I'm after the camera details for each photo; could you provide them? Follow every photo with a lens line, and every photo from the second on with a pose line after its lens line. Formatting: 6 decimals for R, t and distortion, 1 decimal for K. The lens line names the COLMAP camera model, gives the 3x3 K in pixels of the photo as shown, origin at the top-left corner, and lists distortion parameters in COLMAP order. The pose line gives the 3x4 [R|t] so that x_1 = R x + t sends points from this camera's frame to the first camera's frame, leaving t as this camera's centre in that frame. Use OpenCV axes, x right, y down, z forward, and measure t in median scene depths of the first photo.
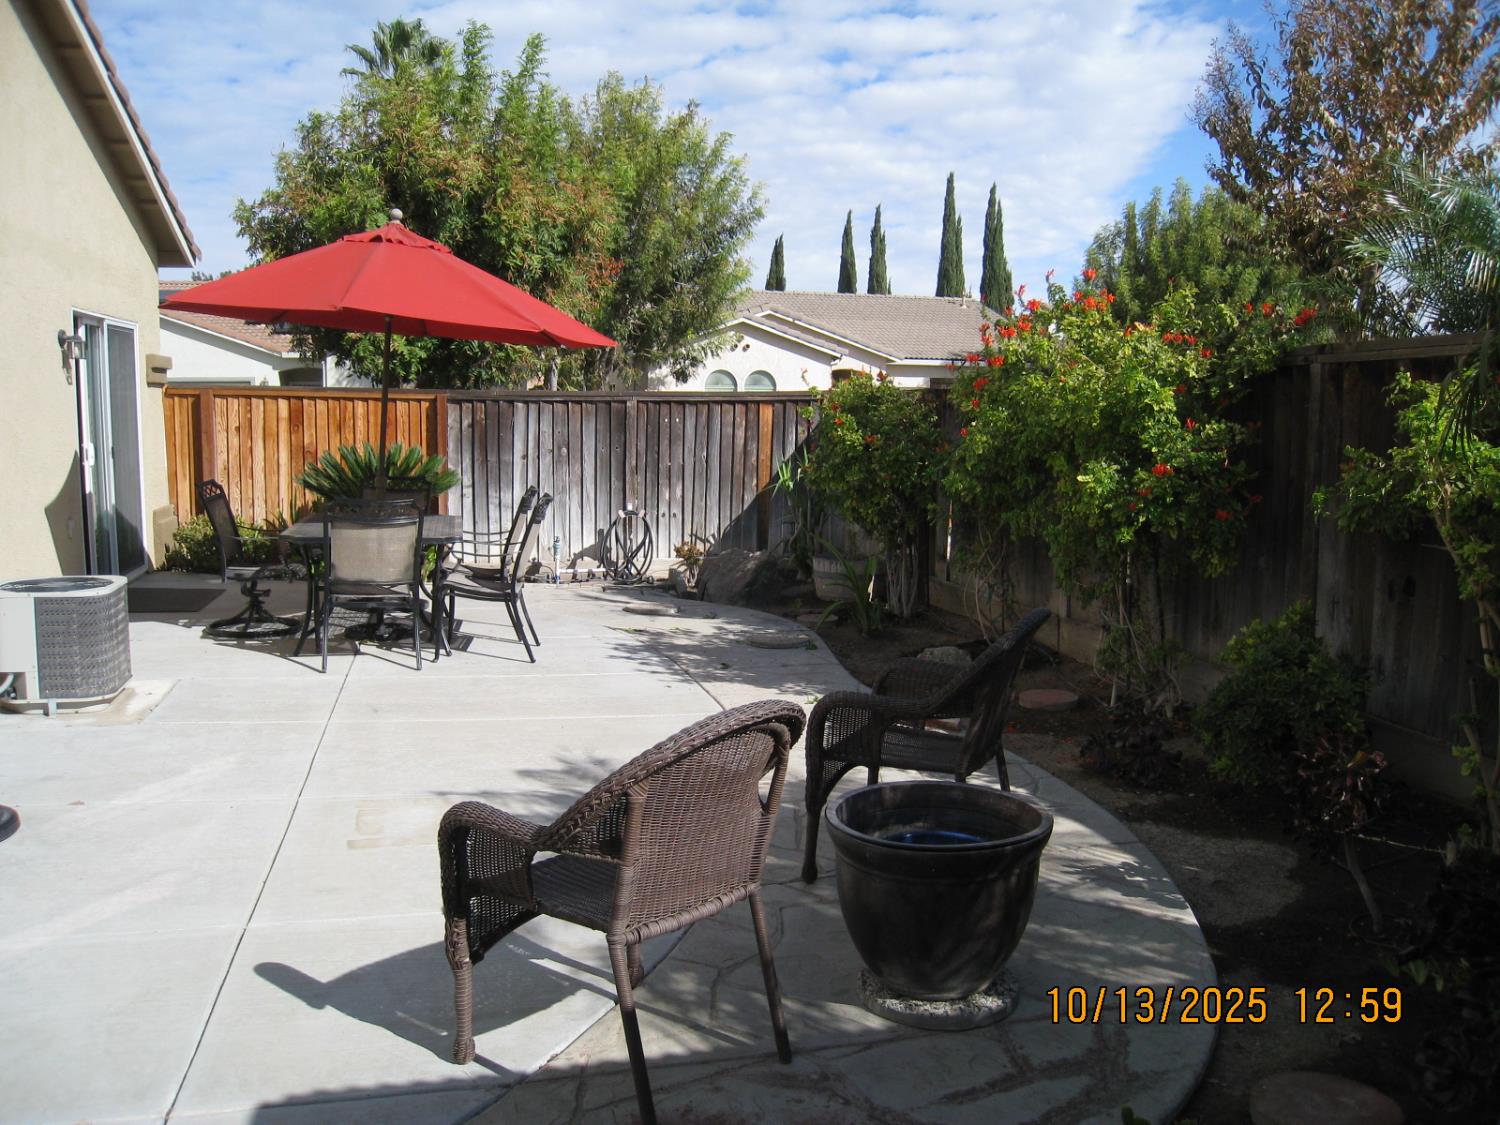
lens RADIAL K [[1237.9, 0, 769.3], [0, 1237.9, 562.5], [0, 0, 1]] dist [-0.167703, 0.110458]
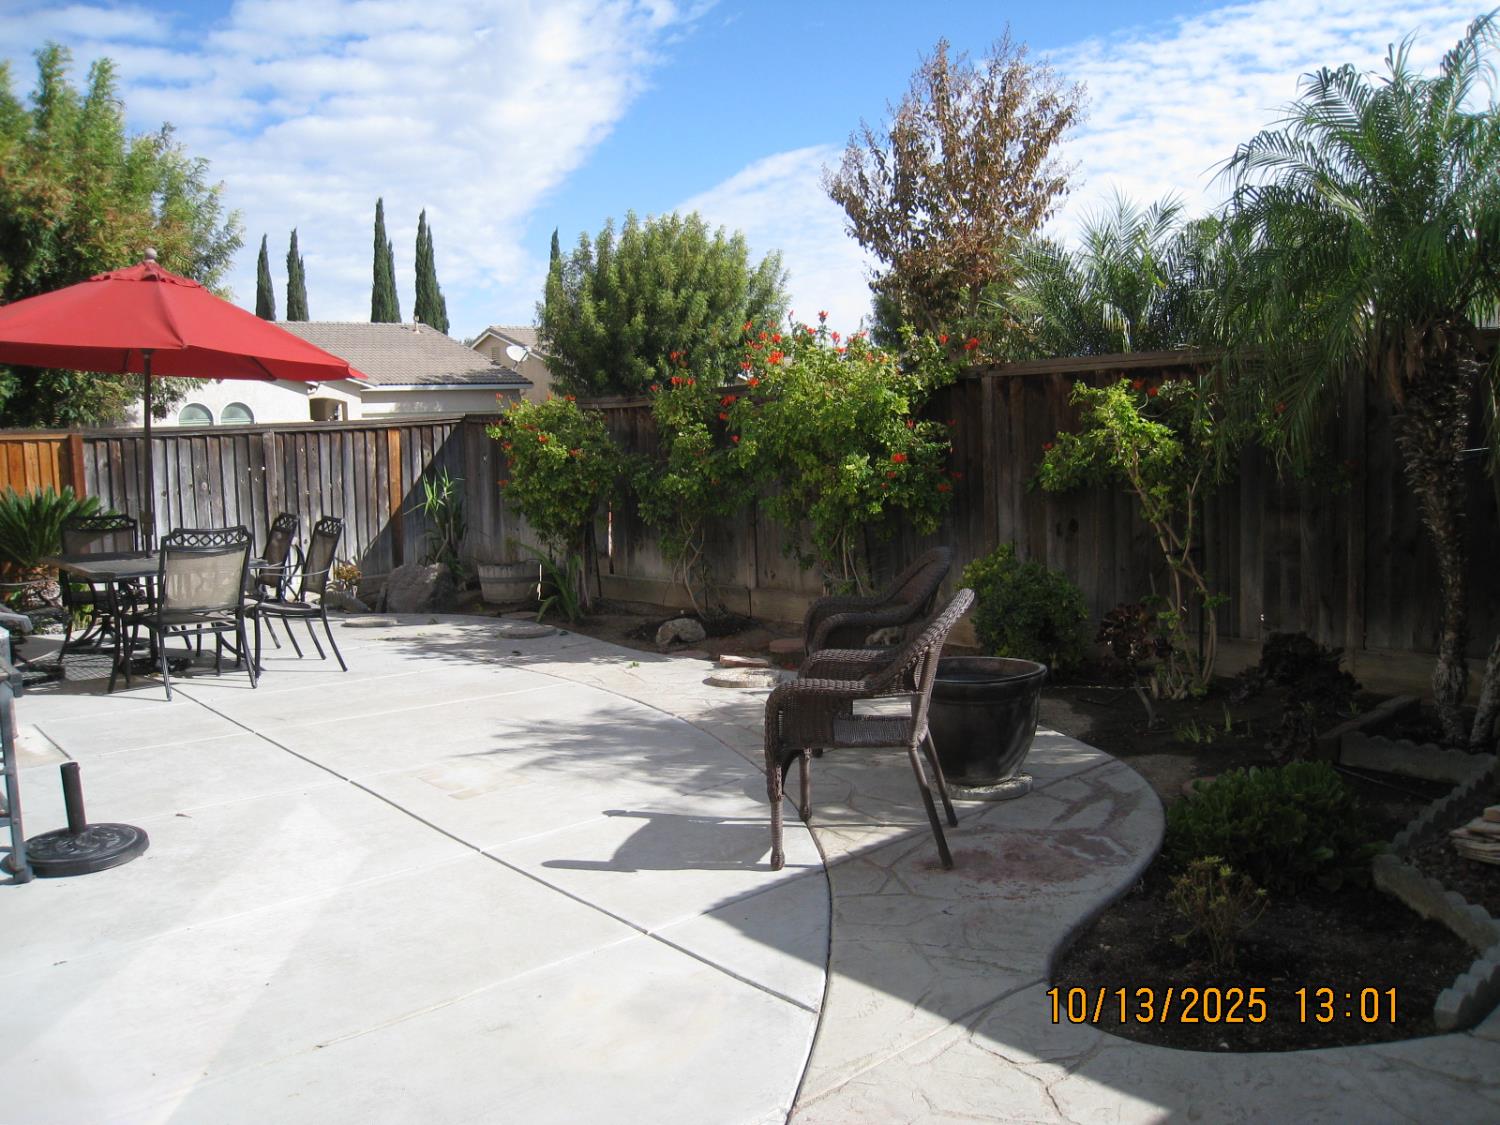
lens RADIAL K [[1237.9, 0, 764.9], [0, 1237.9, 560.9], [0, 0, 1]] dist [-0.167703, 0.110458]
pose [[0.884505, -0.085296, 0.458667, -0.320236], [0.093423, 0.995614, 0.004990, 0.012876], [-0.457080, 0.038437, 0.888594, -0.113988]]
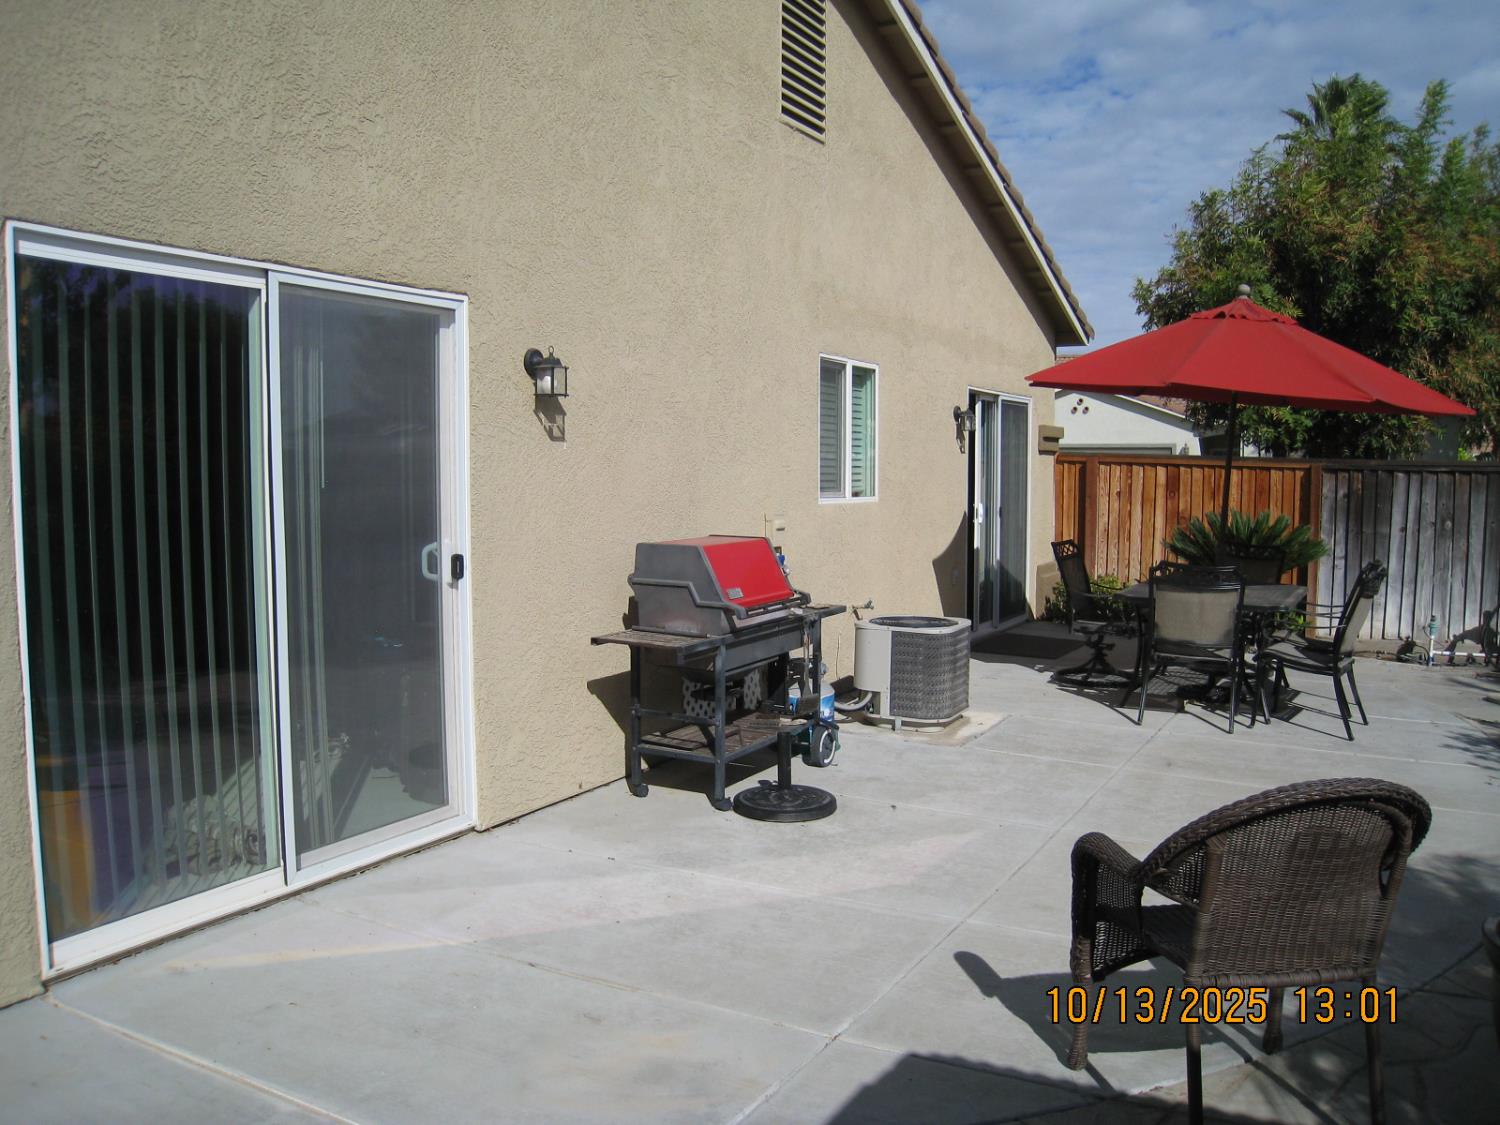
lens RADIAL K [[1237.9, 0, 767.5], [0, 1237.9, 566.4], [0, 0, 1]] dist [-0.167703, 0.110458]
pose [[0.736632, 0.044806, -0.674808, 0.090564], [-0.078815, 0.996692, -0.019857, -0.000584], [0.671685, 0.067812, 0.737726, -0.014750]]
